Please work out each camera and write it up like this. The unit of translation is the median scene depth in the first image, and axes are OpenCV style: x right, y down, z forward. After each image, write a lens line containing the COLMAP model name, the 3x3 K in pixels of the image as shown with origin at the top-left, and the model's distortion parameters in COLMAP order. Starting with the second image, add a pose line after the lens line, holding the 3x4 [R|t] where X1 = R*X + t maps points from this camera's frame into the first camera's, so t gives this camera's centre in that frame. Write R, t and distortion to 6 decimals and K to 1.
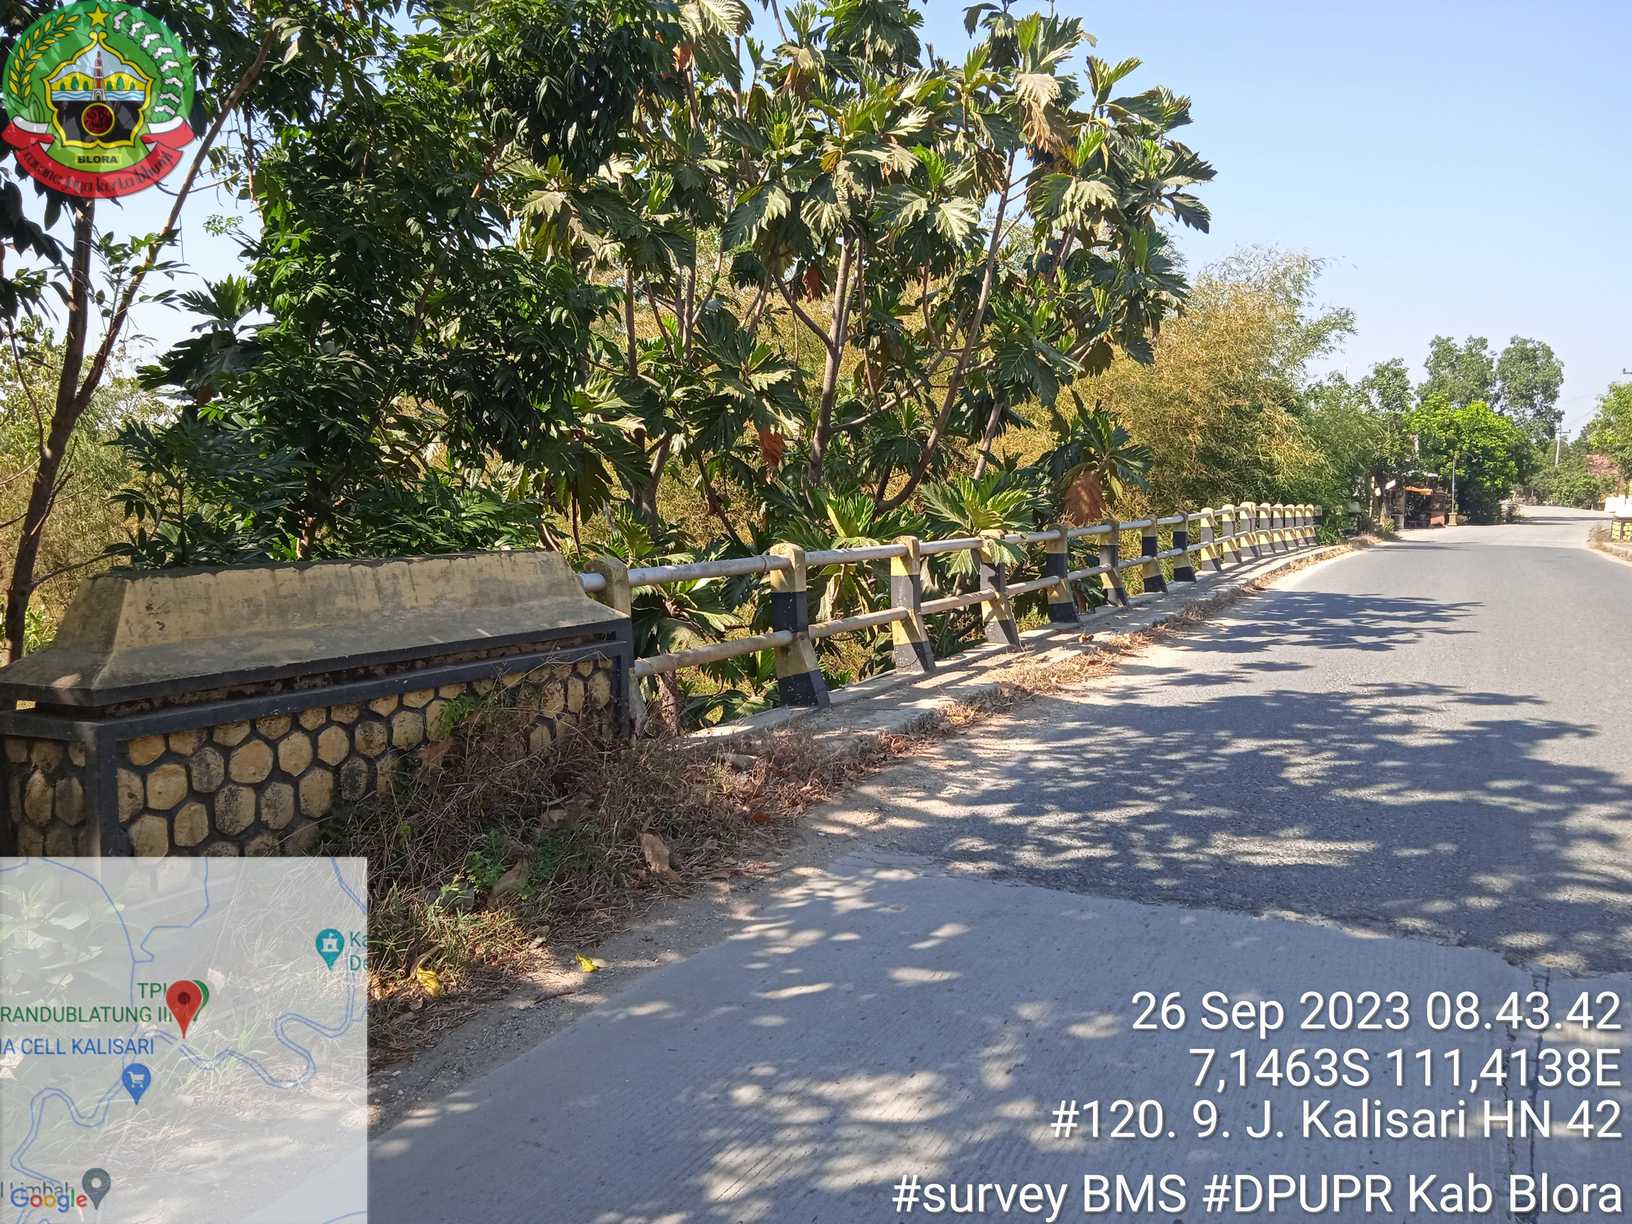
lens RADIAL K [[1322.3, 0, 824.9], [0, 1322.3, 636.2], [0, 0, 1]] dist [0.005758, -0.001681]
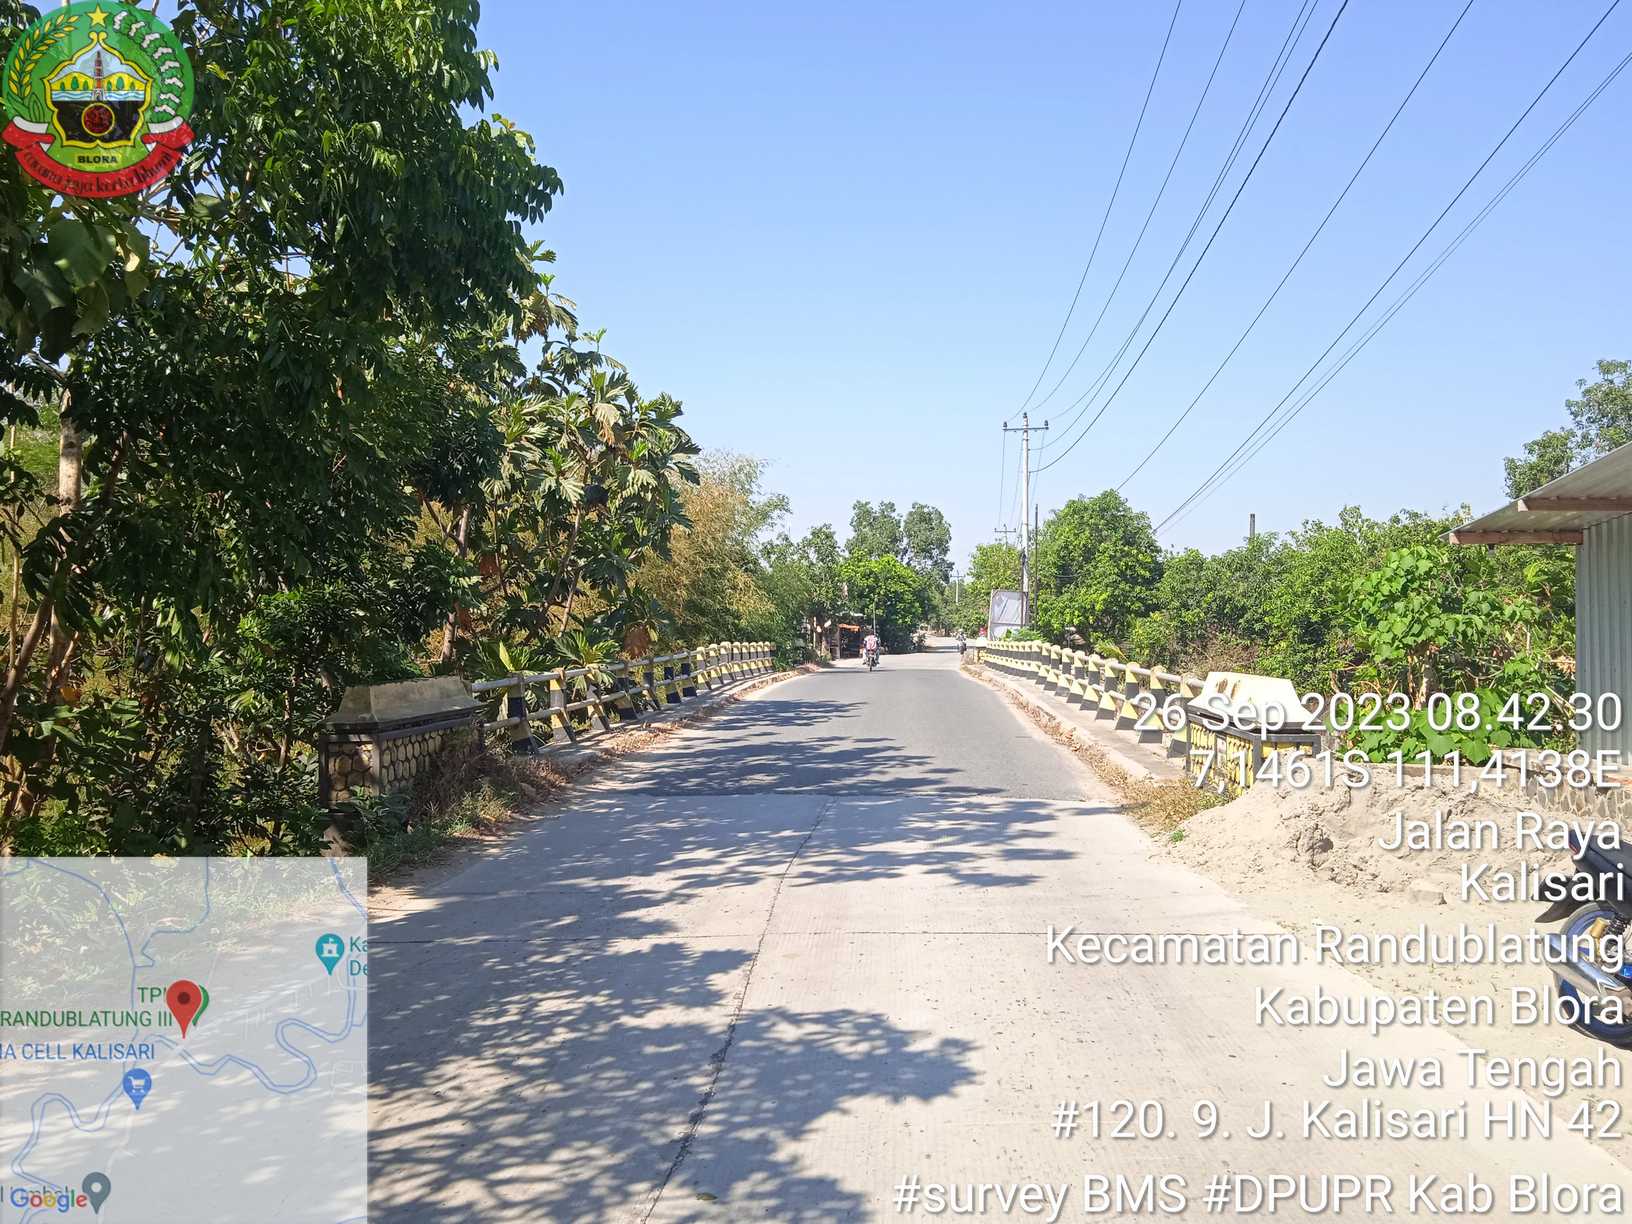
lens RADIAL K [[1322.3, 0, 824.9], [0, 1322.3, 636.2], [0, 0, 1]] dist [0.005758, -0.001681]
pose [[0.923755, -0.018430, 0.382541, -0.083151], [0.058032, 0.994044, -0.092245, 0.019776], [-0.378562, 0.107411, 0.919322, -0.231170]]
